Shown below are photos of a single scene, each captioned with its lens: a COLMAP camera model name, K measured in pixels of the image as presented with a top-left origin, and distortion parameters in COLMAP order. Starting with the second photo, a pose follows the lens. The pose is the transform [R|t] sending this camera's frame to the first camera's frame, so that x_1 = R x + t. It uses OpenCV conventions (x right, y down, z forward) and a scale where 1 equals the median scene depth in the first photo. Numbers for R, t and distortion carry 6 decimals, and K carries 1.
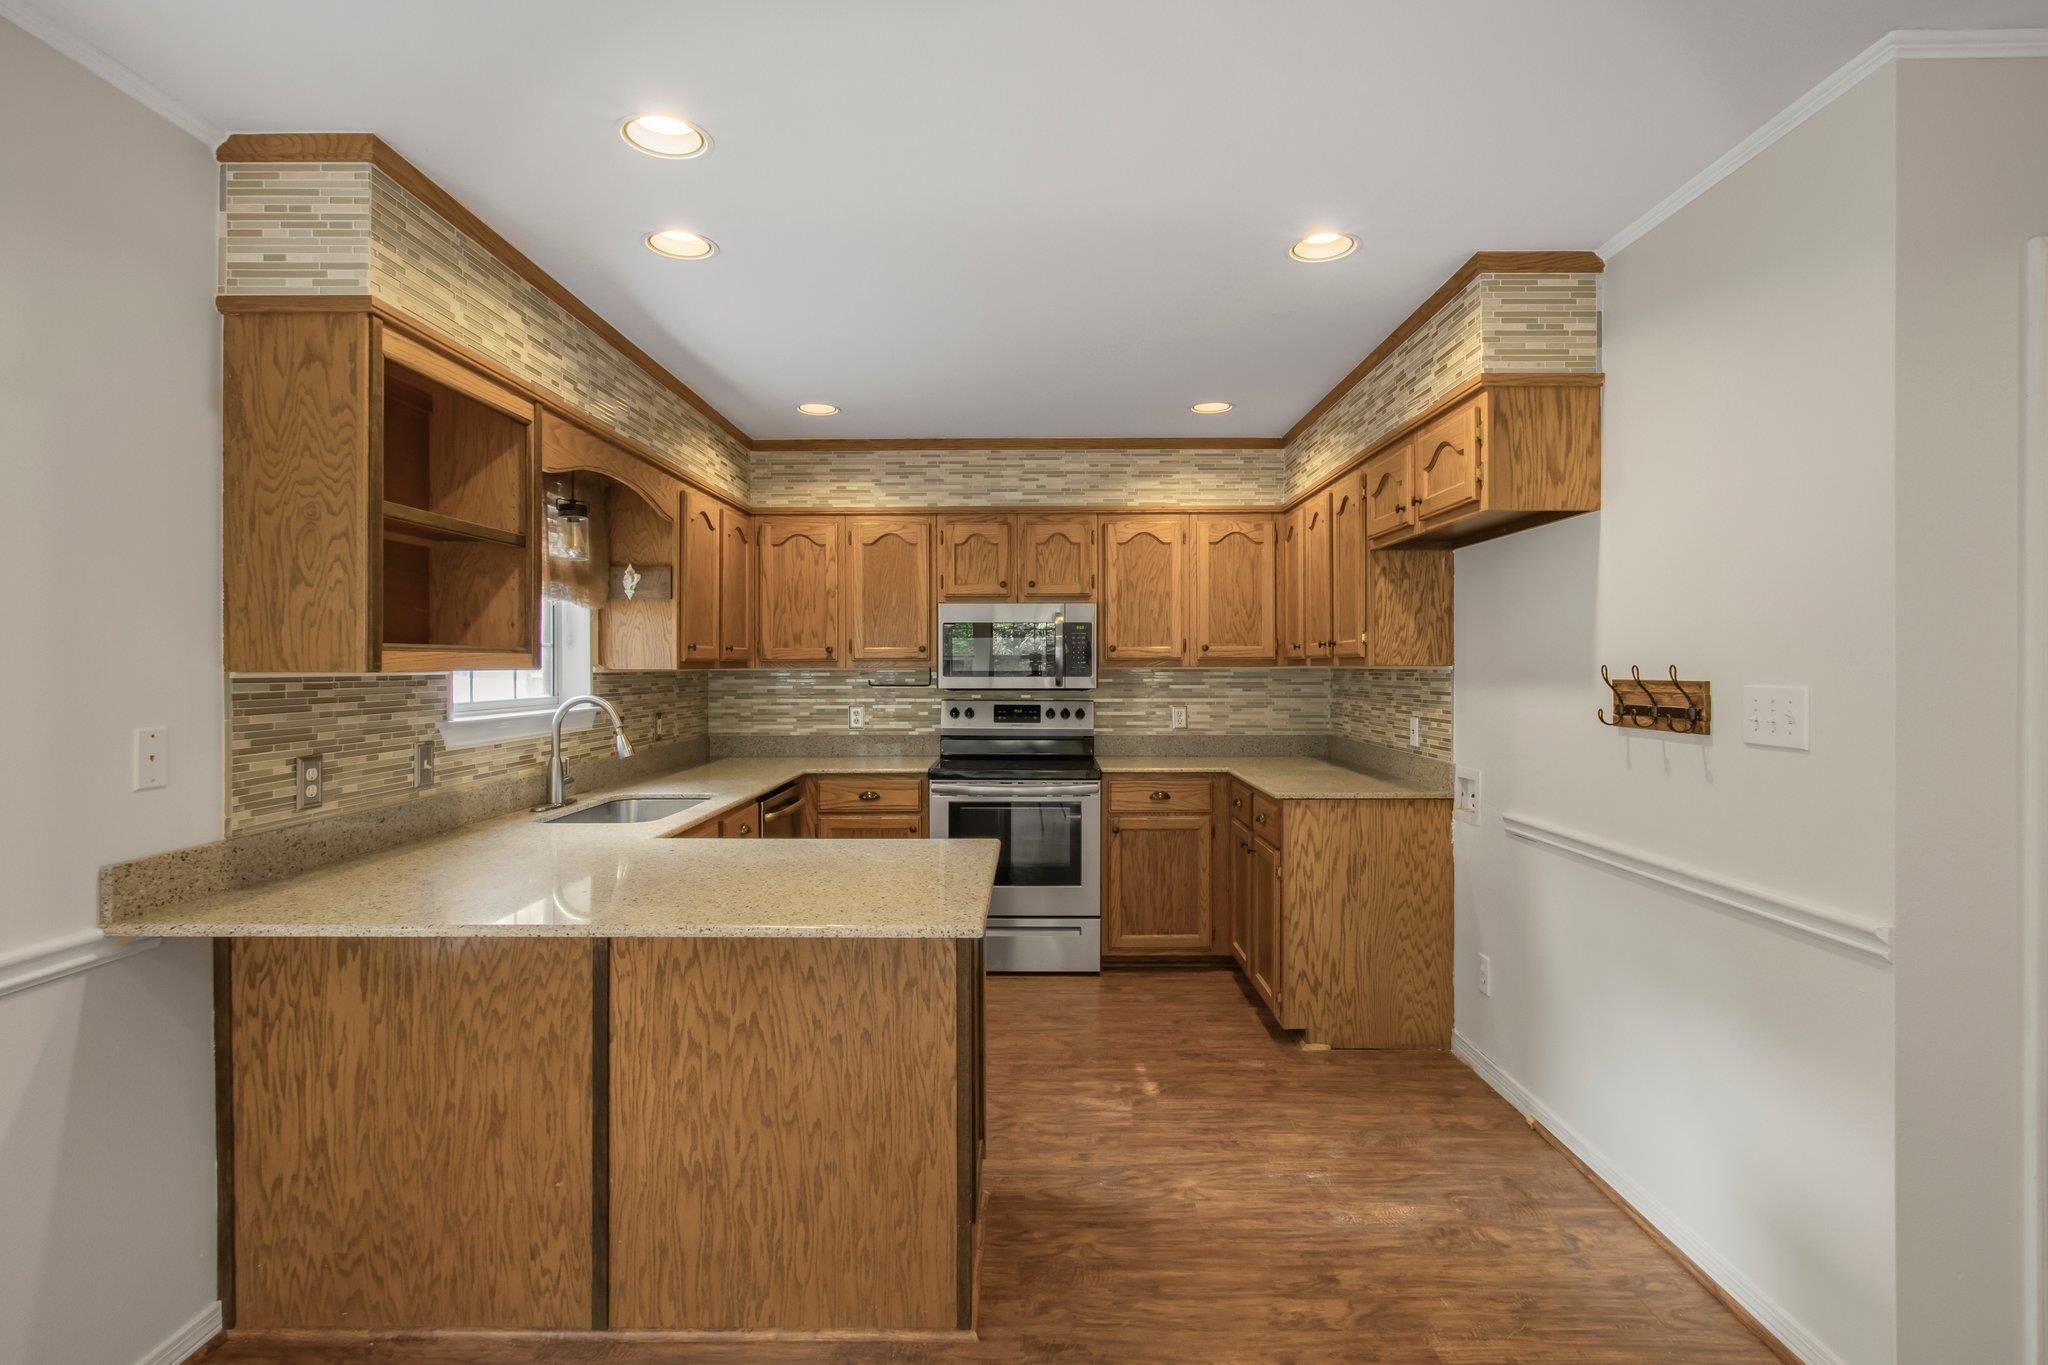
lens RADIAL K [[1016.4, 0, 1026.5], [0, 1016.4, 679.4], [0, 0, 1]] dist [-0.005802, 0.001549]
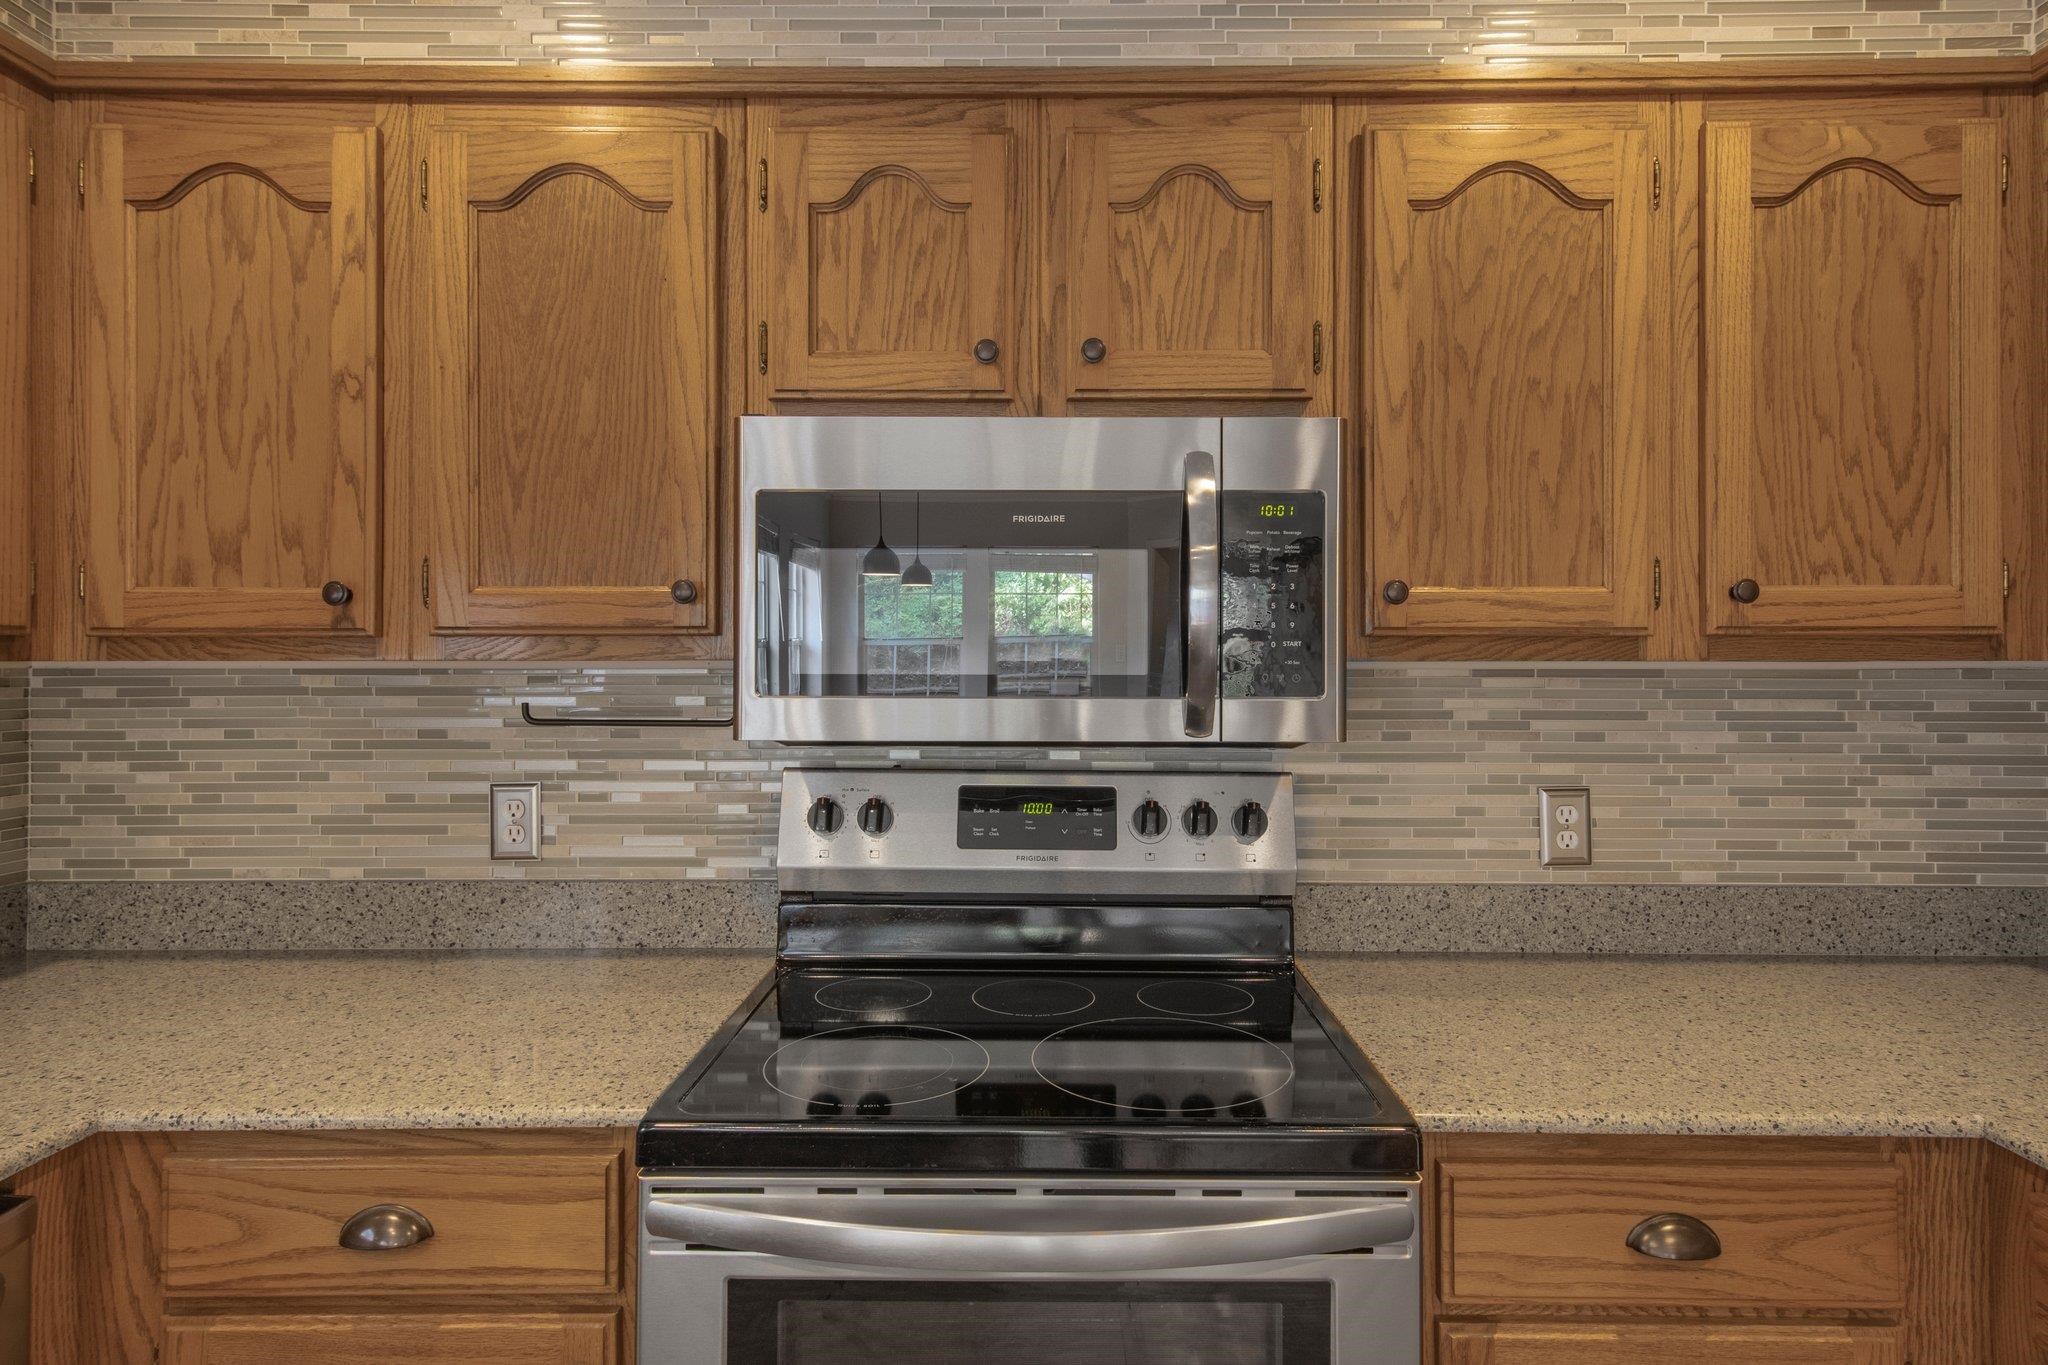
lens RADIAL K [[1136.3, 0, 1029.0], [0, 1136.3, 678.3], [0, 0, 1]] dist [0.000434, 0.000023]
pose [[0.999922, 0.003549, -0.011934, -0.008006], [-0.003467, 0.999970, 0.006906, -0.009376], [0.011958, -0.006864, 0.999905, 0.696451]]
